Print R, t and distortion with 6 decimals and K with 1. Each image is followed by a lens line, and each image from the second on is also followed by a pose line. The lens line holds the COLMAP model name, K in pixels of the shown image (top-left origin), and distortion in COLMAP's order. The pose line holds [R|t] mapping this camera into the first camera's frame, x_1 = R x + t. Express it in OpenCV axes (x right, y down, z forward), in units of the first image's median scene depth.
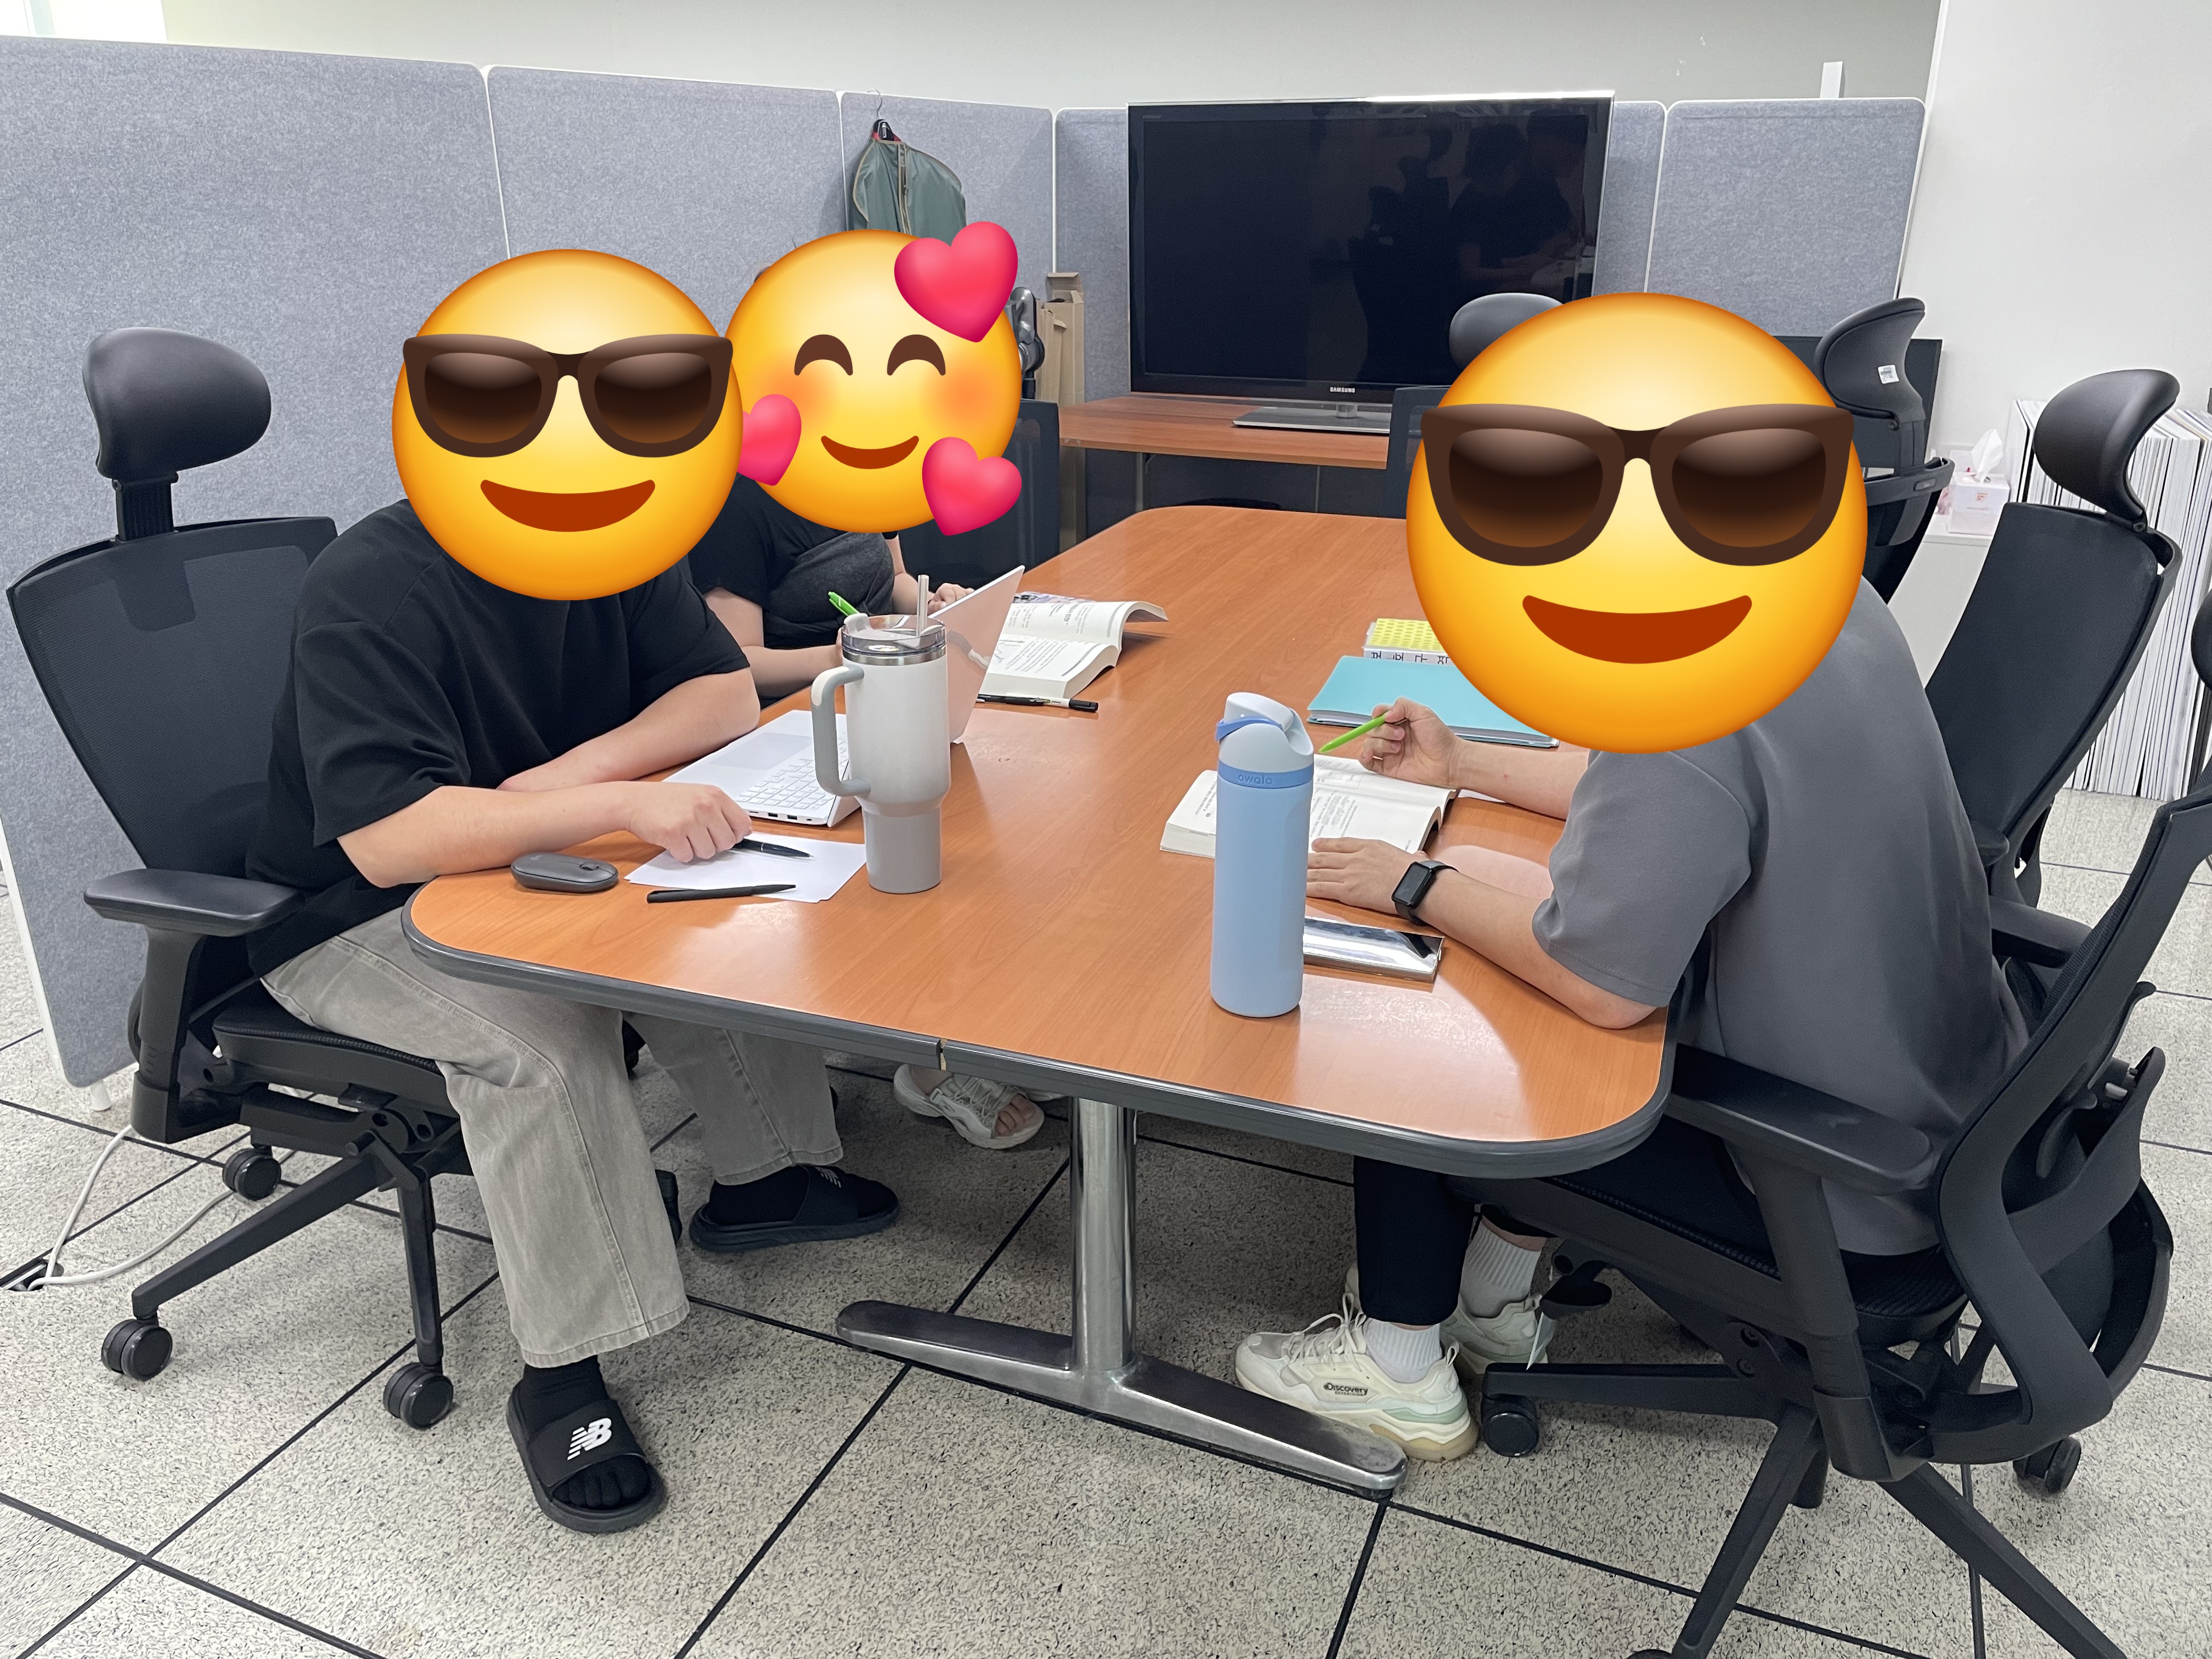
lens RADIAL K [[1682.1, 0, 1106.0], [0, 1682.1, 829.5], [0, 0, 1]] dist [0.004573, -0.003160]
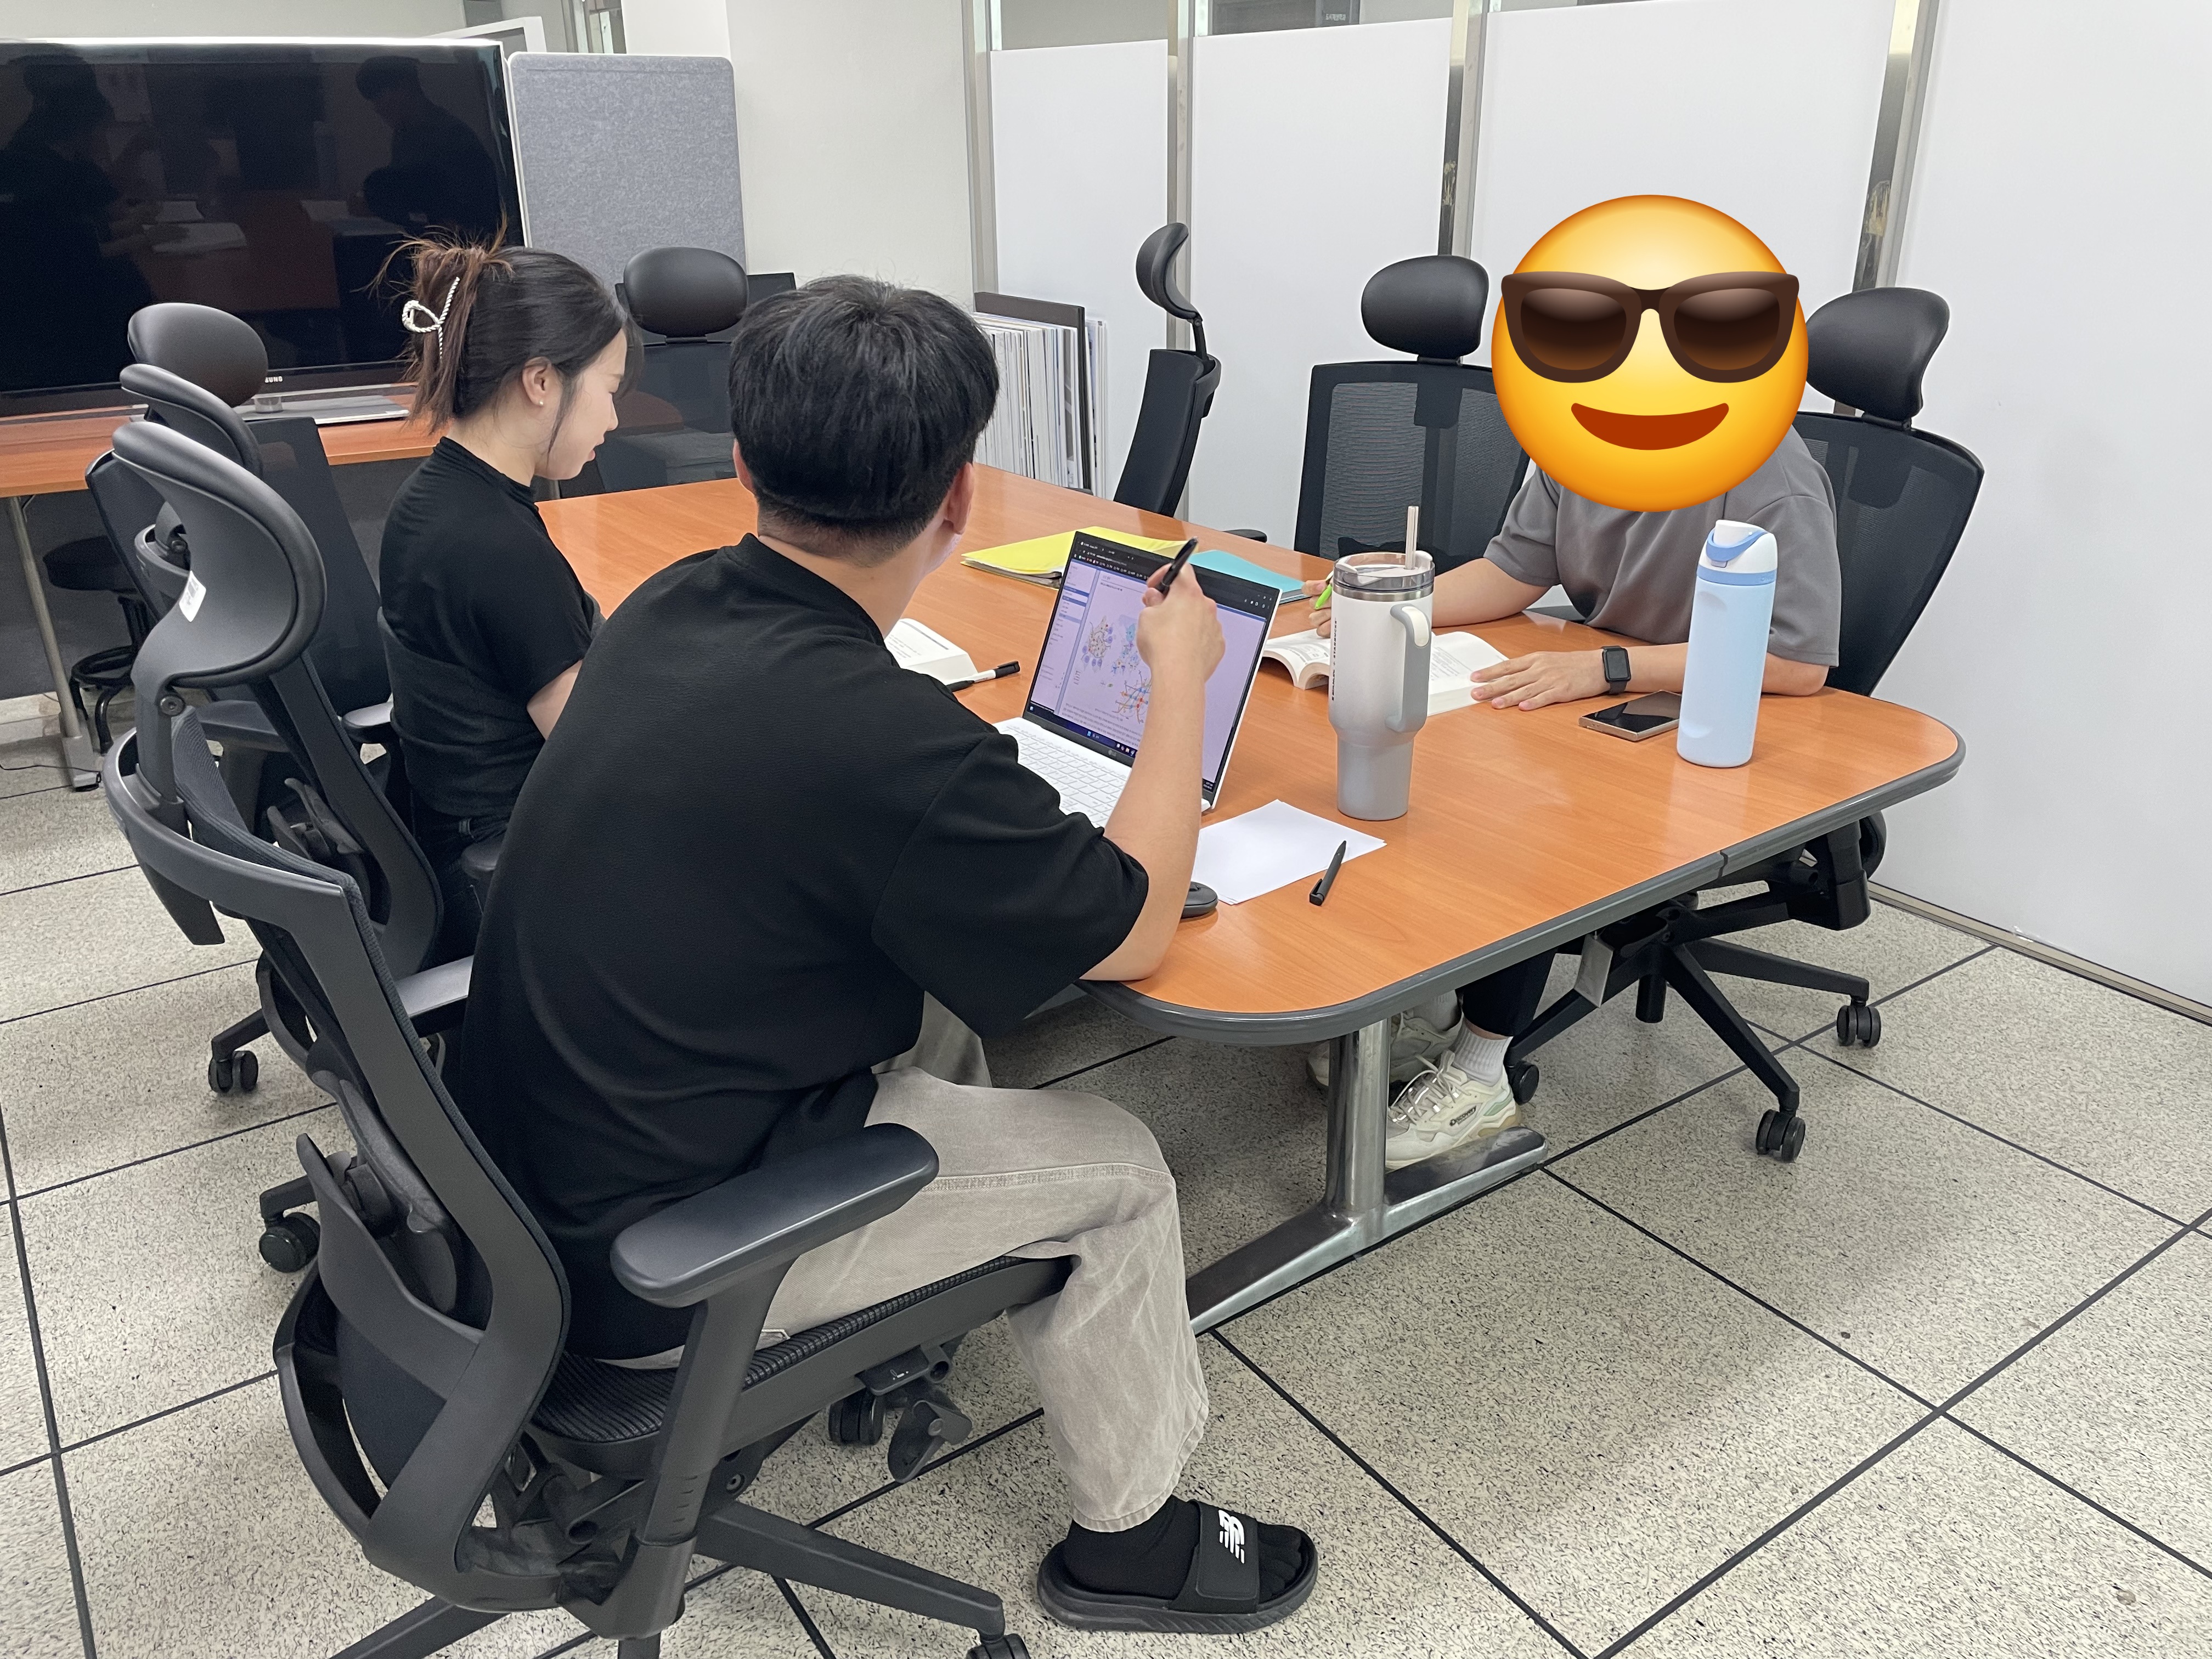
lens RADIAL K [[1682.1, 0, 1106.0], [0, 1682.1, 829.5], [0, 0, 1]] dist [0.004573, -0.003160]
pose [[0.525755, -0.328701, 0.784562, -0.884272], [0.311595, 0.932636, 0.181930, -0.167267], [-0.791511, 0.148815, 0.592760, 0.442281]]
